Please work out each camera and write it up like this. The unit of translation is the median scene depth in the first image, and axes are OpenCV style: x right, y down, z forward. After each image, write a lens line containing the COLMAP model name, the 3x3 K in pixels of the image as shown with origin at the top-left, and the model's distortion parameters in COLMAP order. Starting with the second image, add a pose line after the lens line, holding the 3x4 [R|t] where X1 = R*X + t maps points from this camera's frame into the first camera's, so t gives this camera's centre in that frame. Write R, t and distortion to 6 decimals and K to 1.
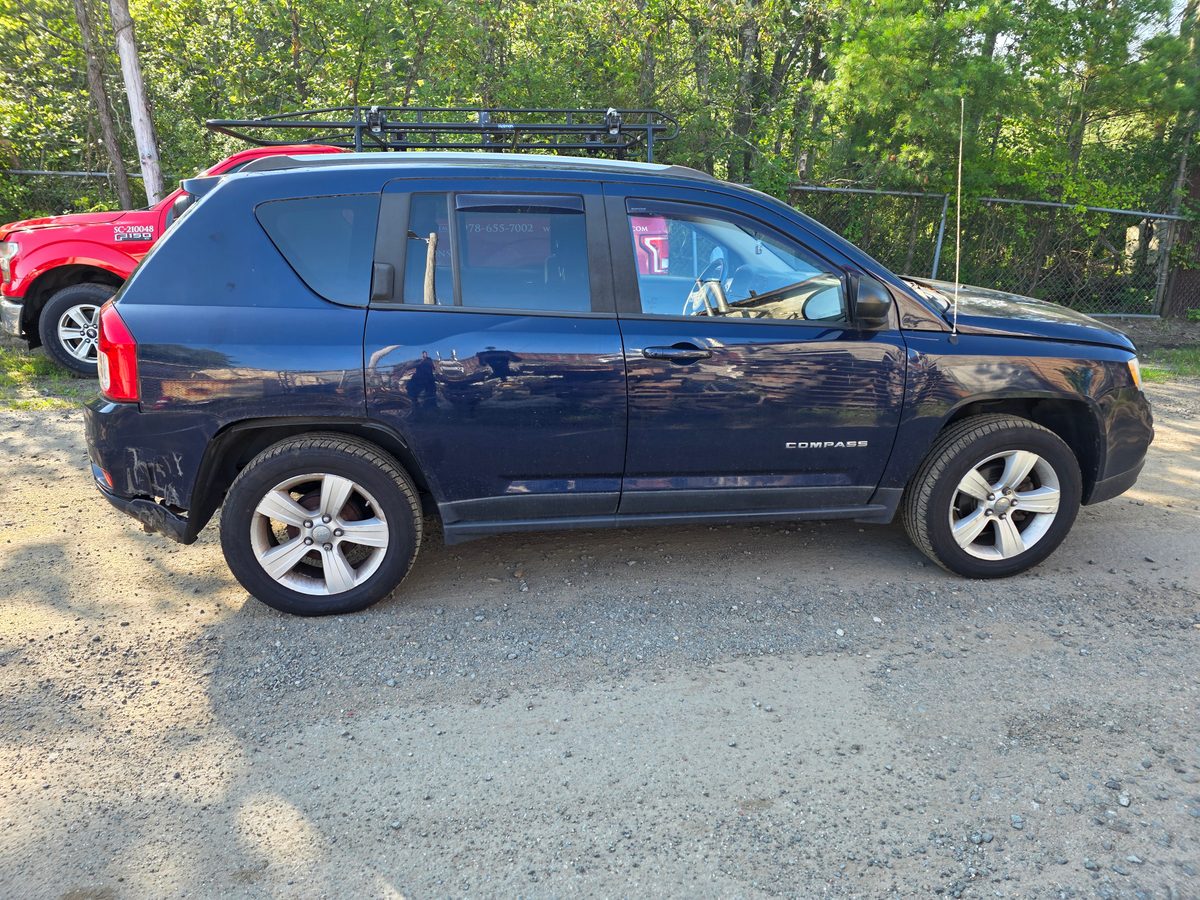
lens RADIAL K [[827.8, 0, 593.3], [0, 827.8, 440.7], [0, 0, 1]] dist [0.078662, -0.081708]
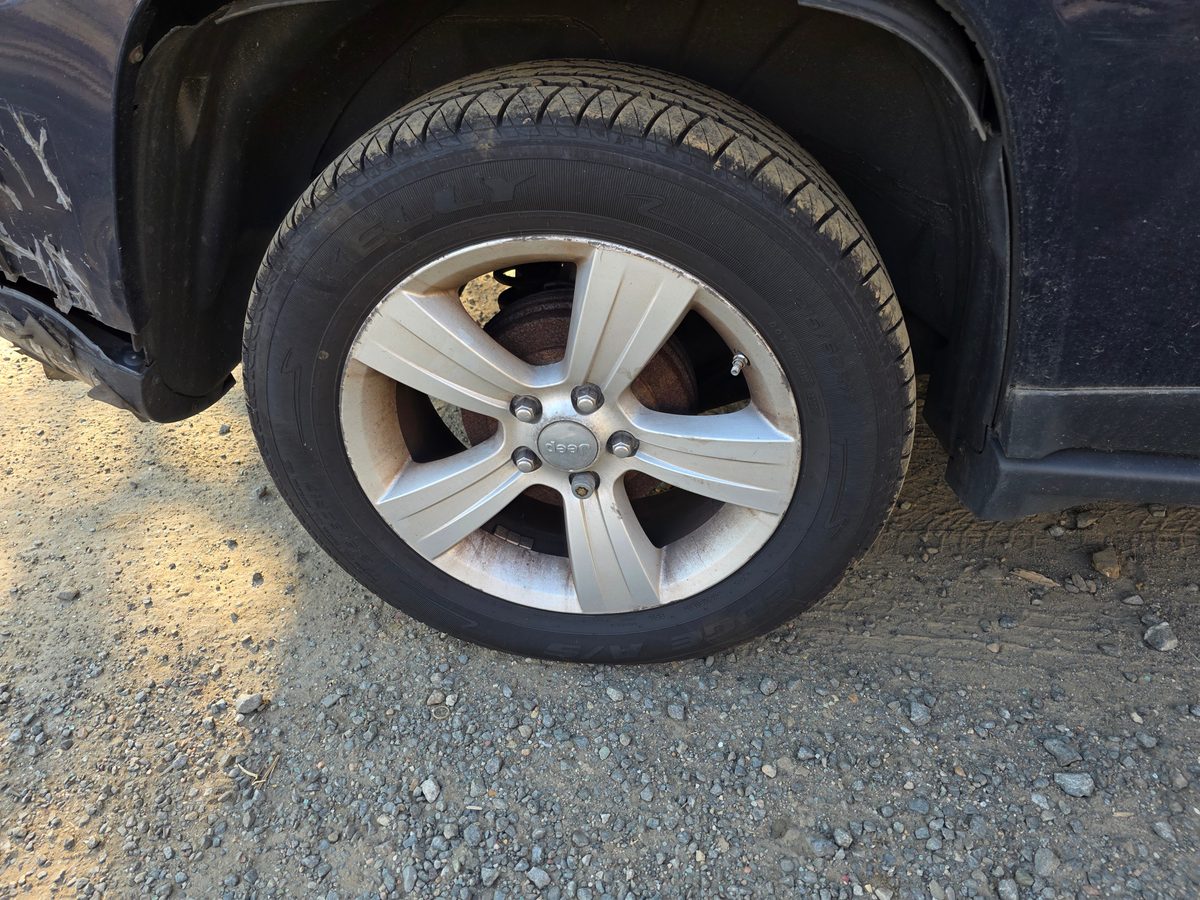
lens RADIAL K [[808.2, 0, 600.0], [0, 808.2, 450.0], [0, 0, 1]] dist [0.080222, -0.075902]
pose [[0.970796, 0.126458, -0.203873, -0.257261], [-0.051647, 0.940032, 0.337153, 0.016616], [0.234283, -0.316777, 0.919110, 0.742567]]
